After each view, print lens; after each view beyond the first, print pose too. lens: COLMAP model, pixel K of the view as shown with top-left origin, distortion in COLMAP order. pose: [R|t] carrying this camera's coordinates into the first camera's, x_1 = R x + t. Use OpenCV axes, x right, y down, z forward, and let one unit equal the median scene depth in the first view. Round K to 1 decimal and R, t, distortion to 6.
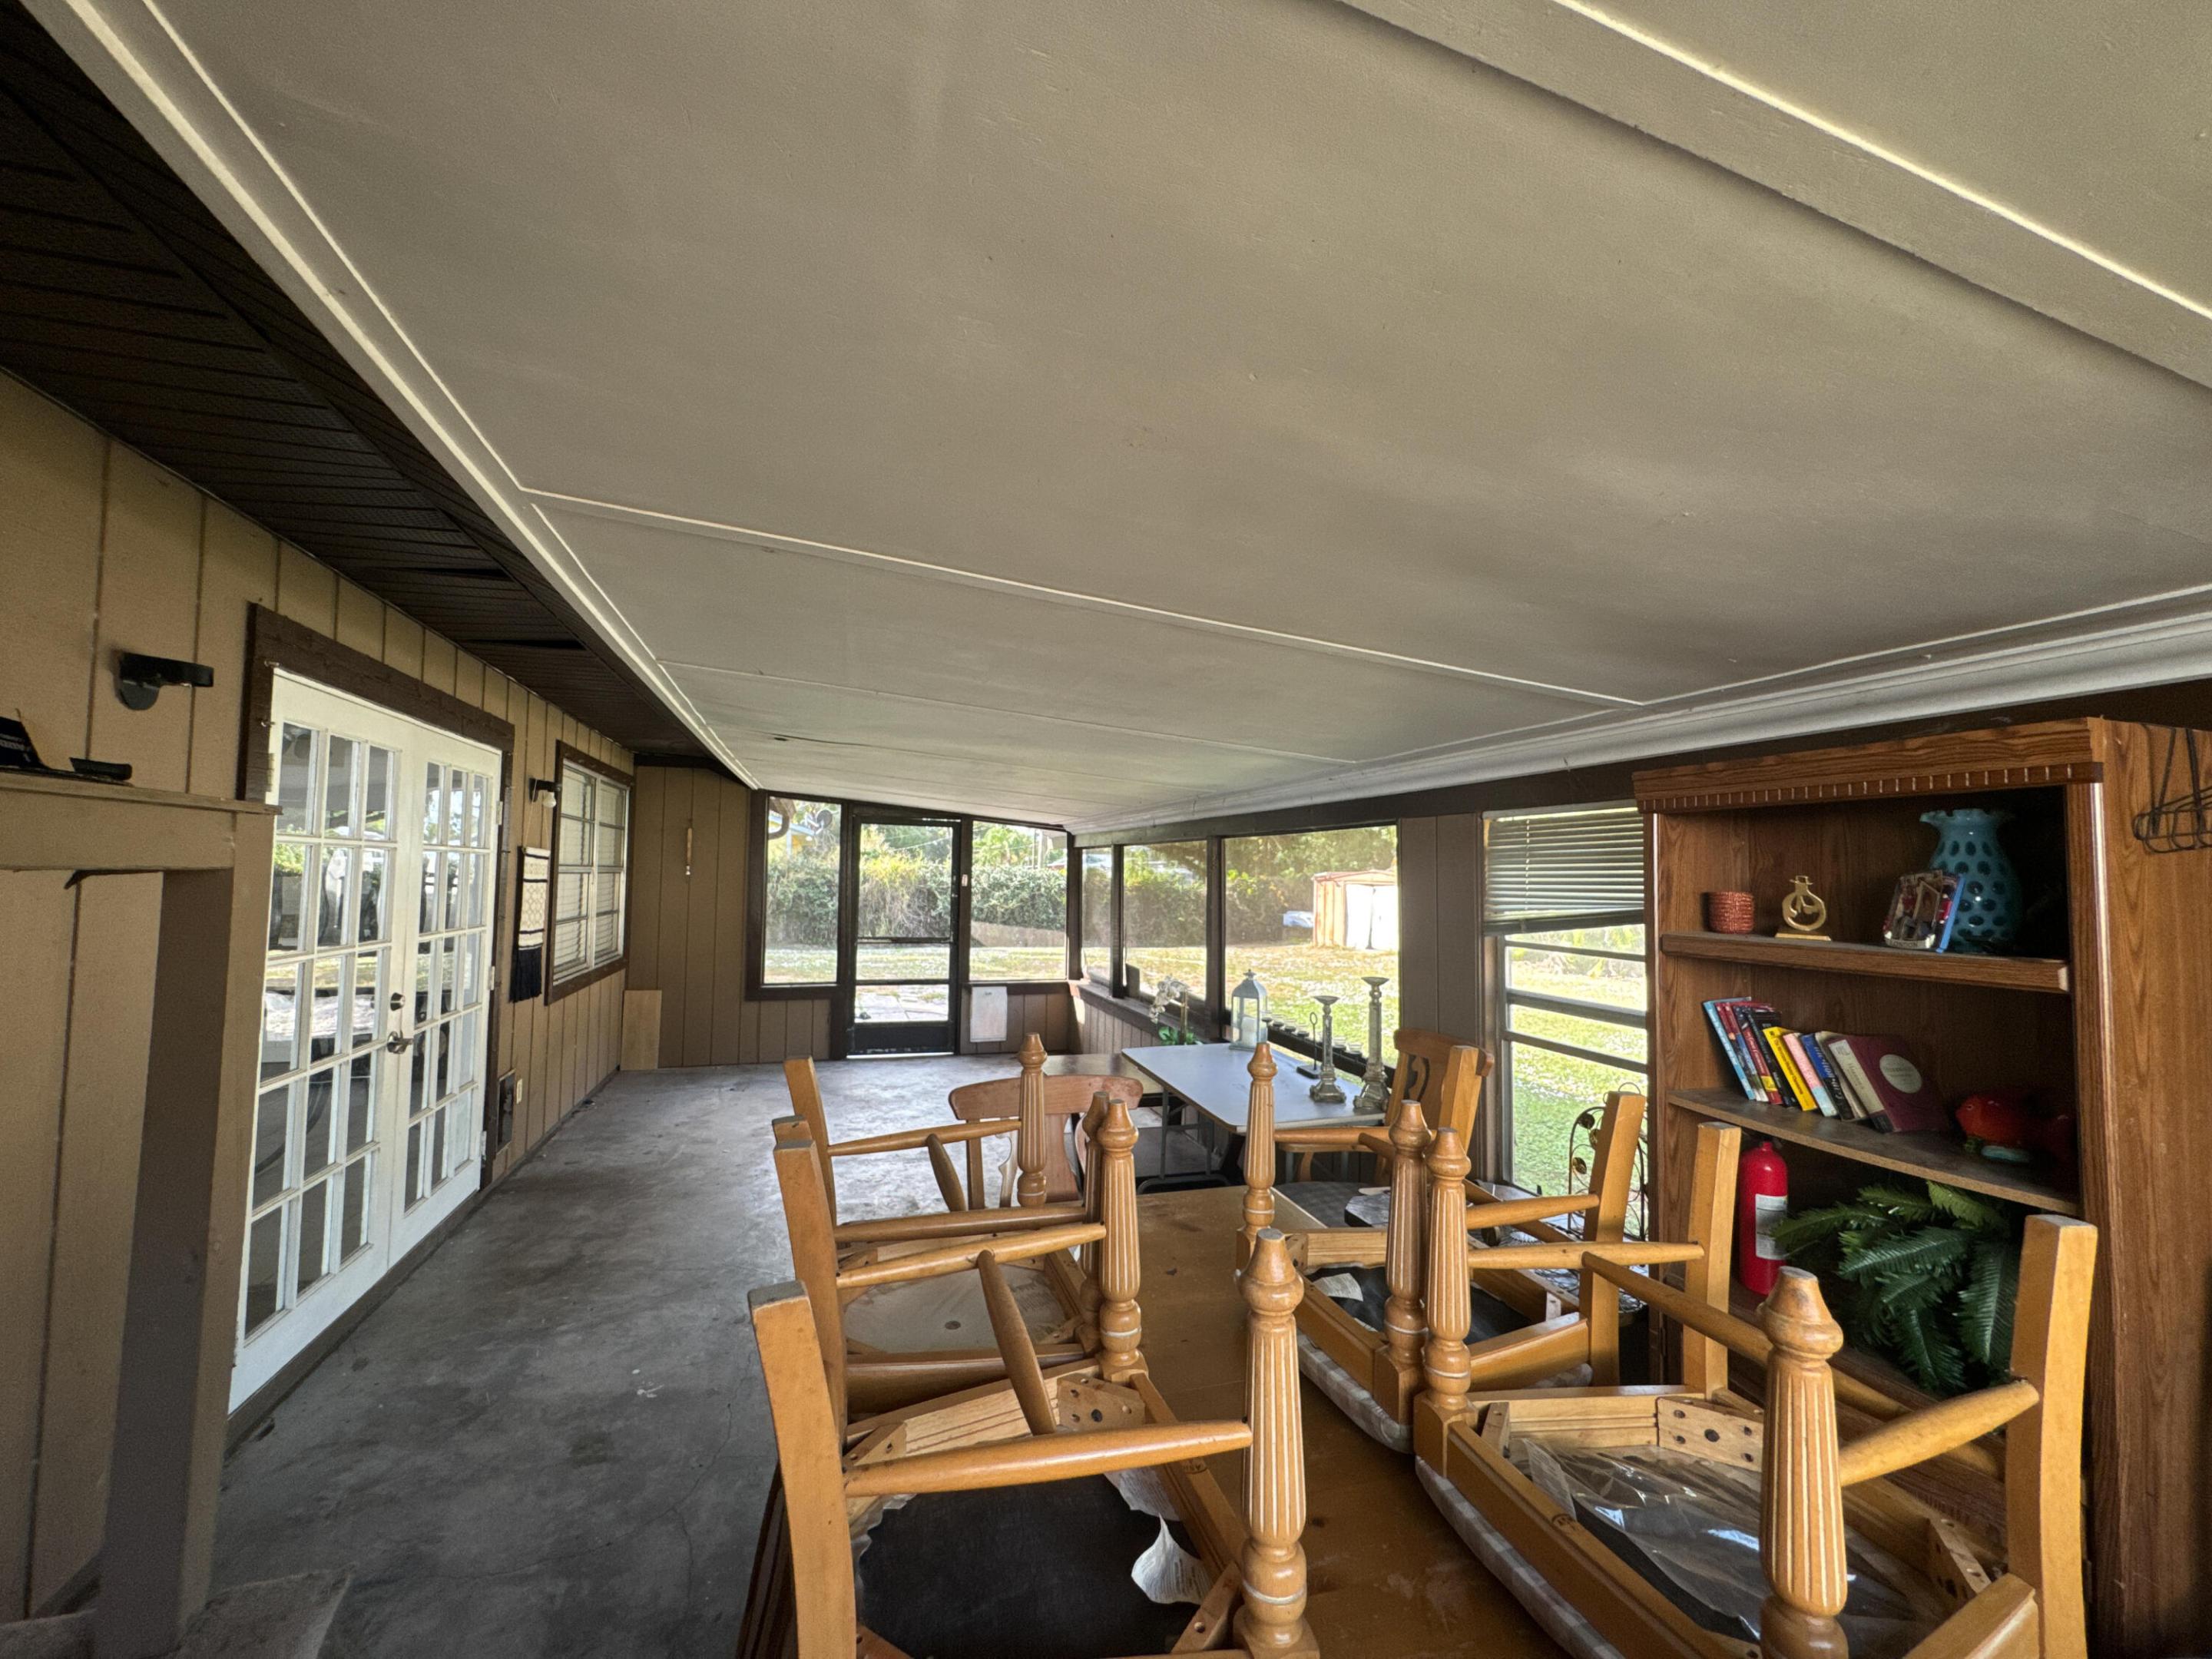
lens RADIAL K [[882.3, 0, 1097.4], [0, 882.3, 823.3], [0, 0, 1]] dist [-0.004642, 0.000535]
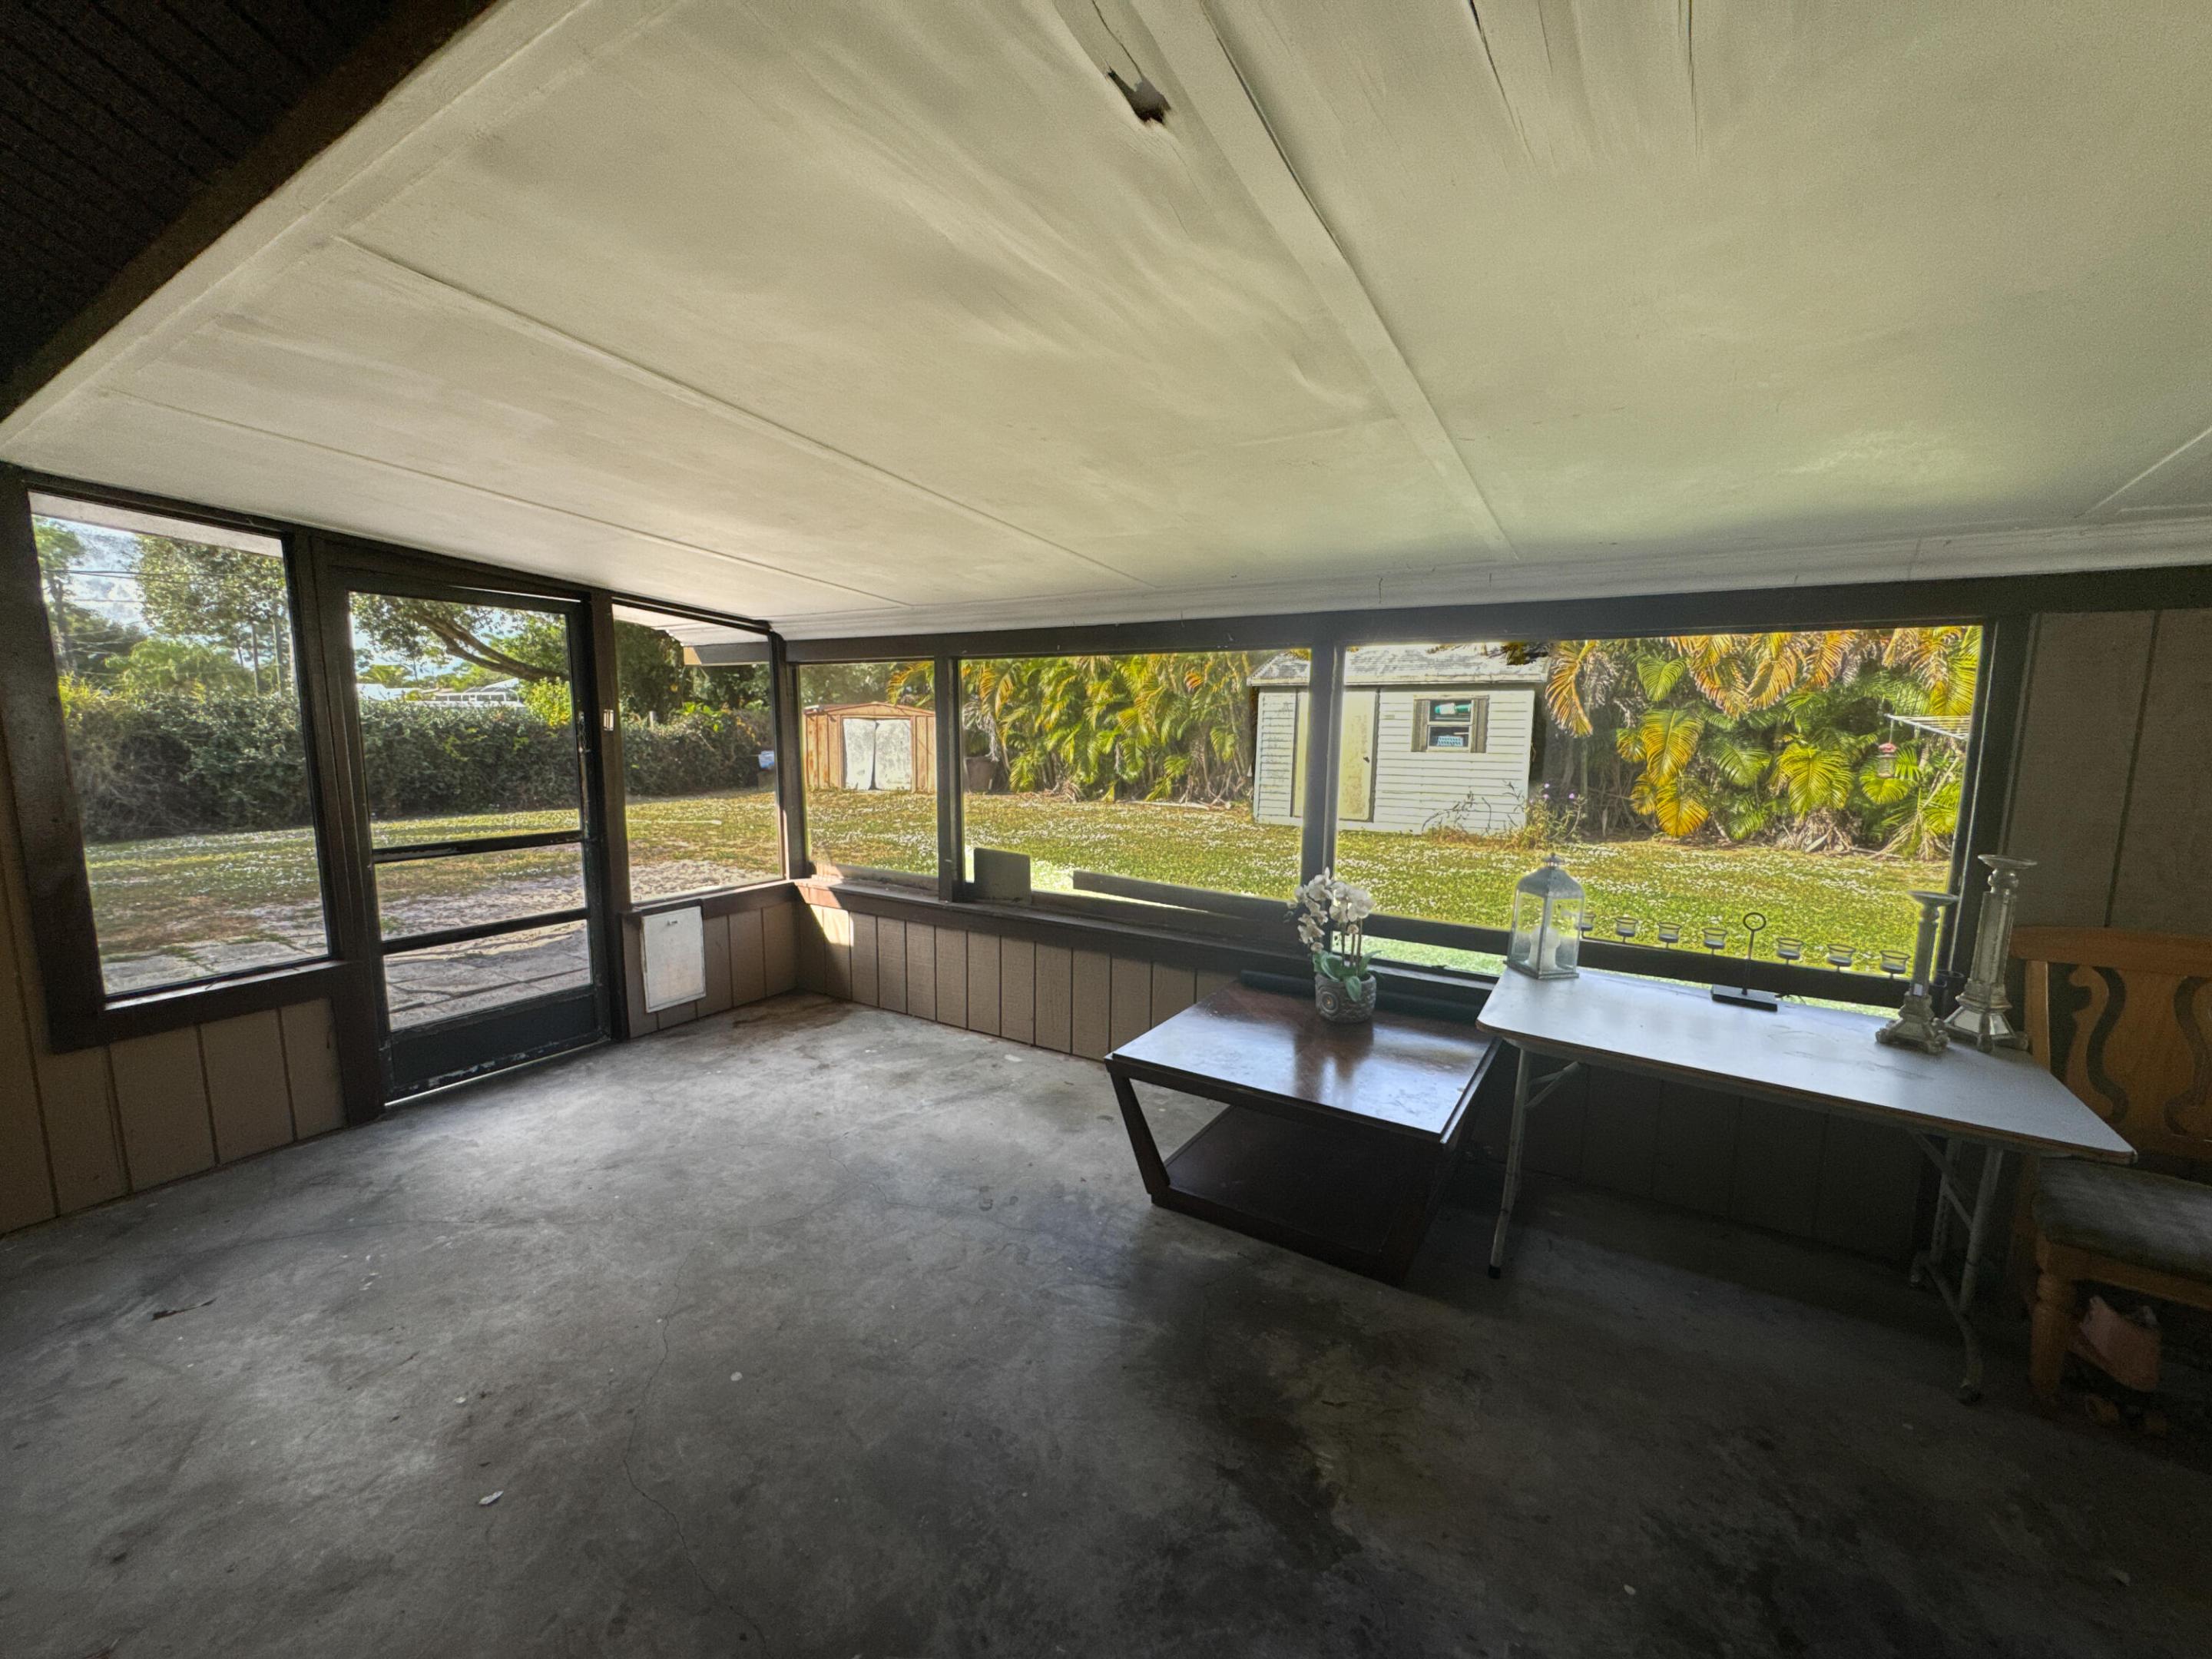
lens RADIAL K [[882.3, 0, 1111.6], [0, 882.3, 841.0], [0, 0, 1]] dist [-0.004642, 0.000535]
pose [[0.755541, -0.102754, 0.646992, -0.266393], [-0.033061, 0.980383, 0.194310, 0.024363], [-0.654266, -0.168200, 0.737323, 0.412039]]
